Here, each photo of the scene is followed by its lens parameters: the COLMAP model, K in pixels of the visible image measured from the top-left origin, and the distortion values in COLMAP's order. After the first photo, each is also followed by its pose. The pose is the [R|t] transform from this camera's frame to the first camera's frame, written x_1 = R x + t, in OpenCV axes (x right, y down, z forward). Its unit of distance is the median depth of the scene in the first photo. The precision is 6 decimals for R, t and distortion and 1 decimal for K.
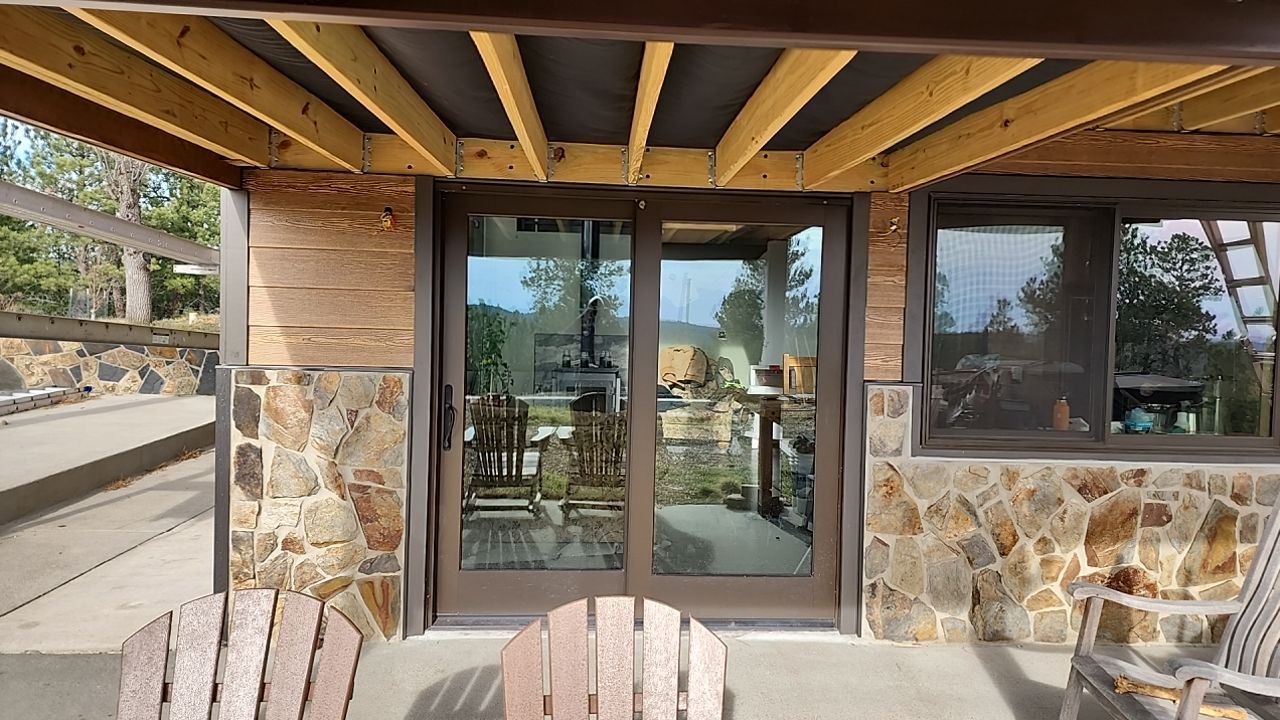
lens RADIAL K [[857.4, 0, 645.3], [0, 857.4, 357.4], [0, 0, 1]] dist [0.024265, 0.000390]
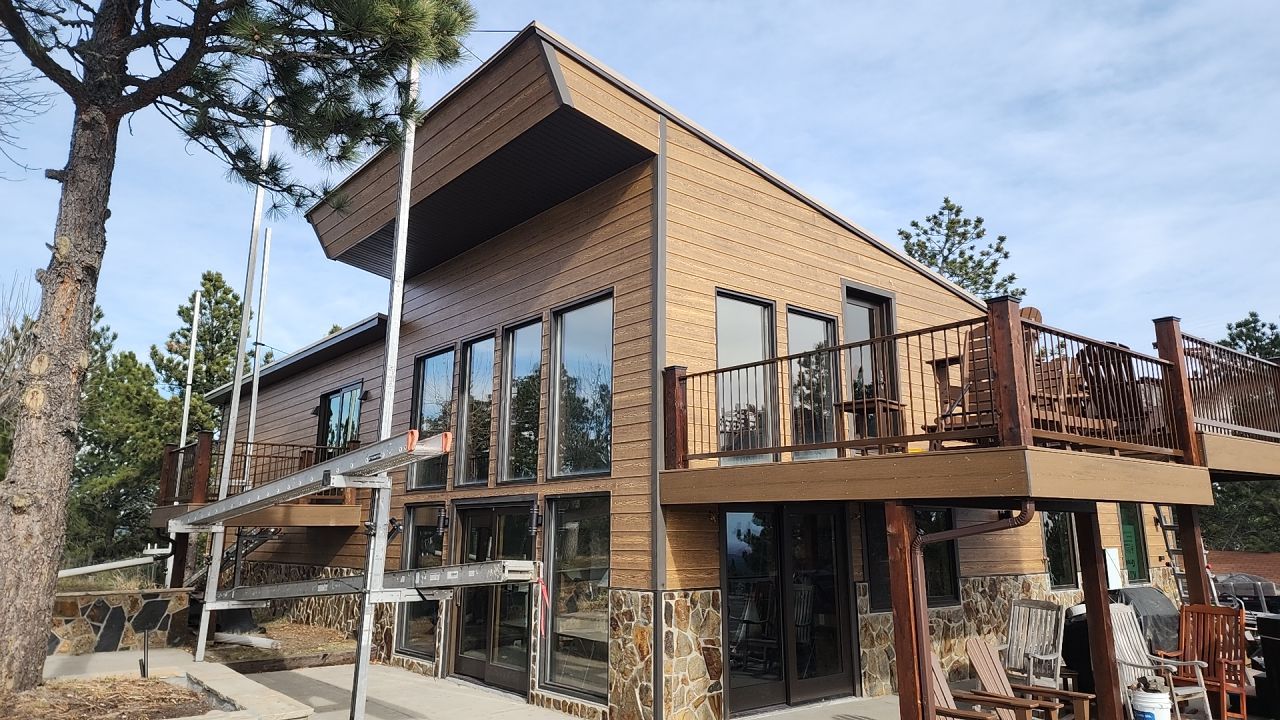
lens RADIAL K [[857.4, 0, 640.1], [0, 857.4, 355.4], [0, 0, 1]] dist [0.024265, 0.000390]
pose [[0.811742, 0.092547, 0.576637, -1.645574], [0.055248, 0.970768, -0.233576, -0.056077], [-0.581397, 0.221462, 0.782900, -0.656850]]
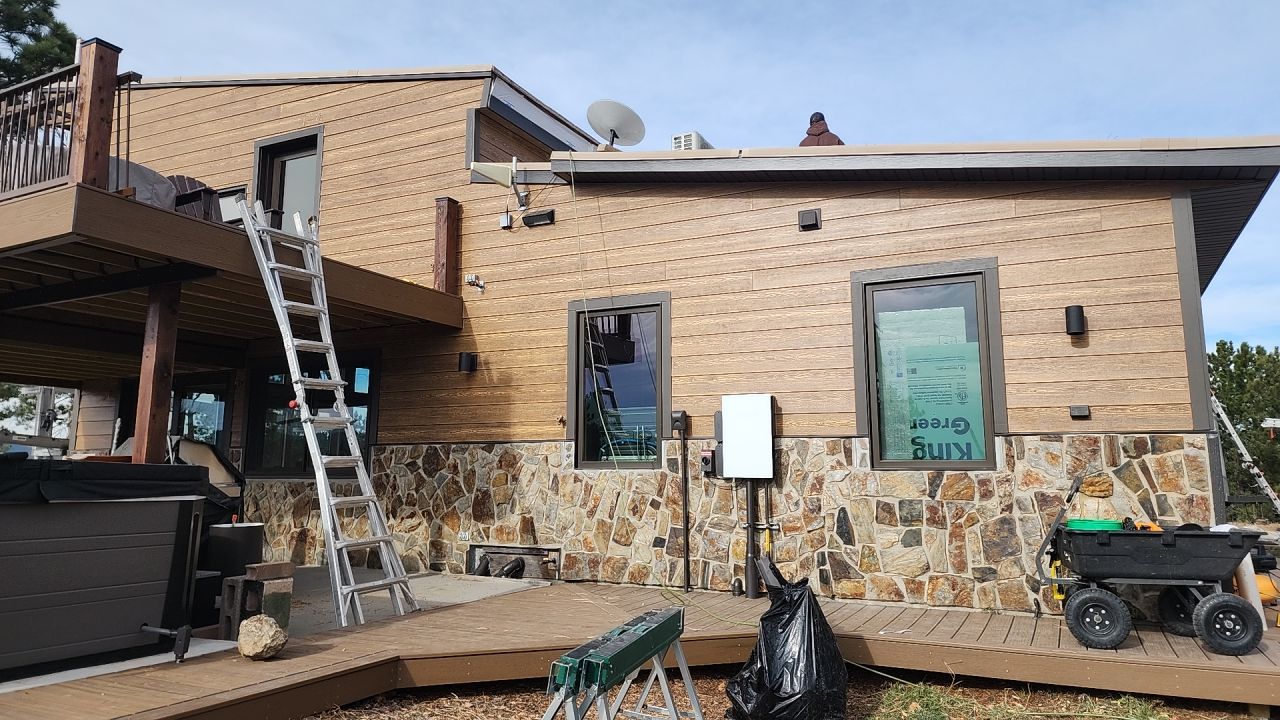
lens RADIAL K [[857.4, 0, 640.6], [0, 857.4, 356.0], [0, 0, 1]] dist [0.024265, 0.000390]
pose [[0.862369, -0.097578, -0.496789, 2.441286], [-0.007204, 0.978787, -0.204755, 0.260975], [0.506230, 0.180153, 0.843372, -0.491042]]
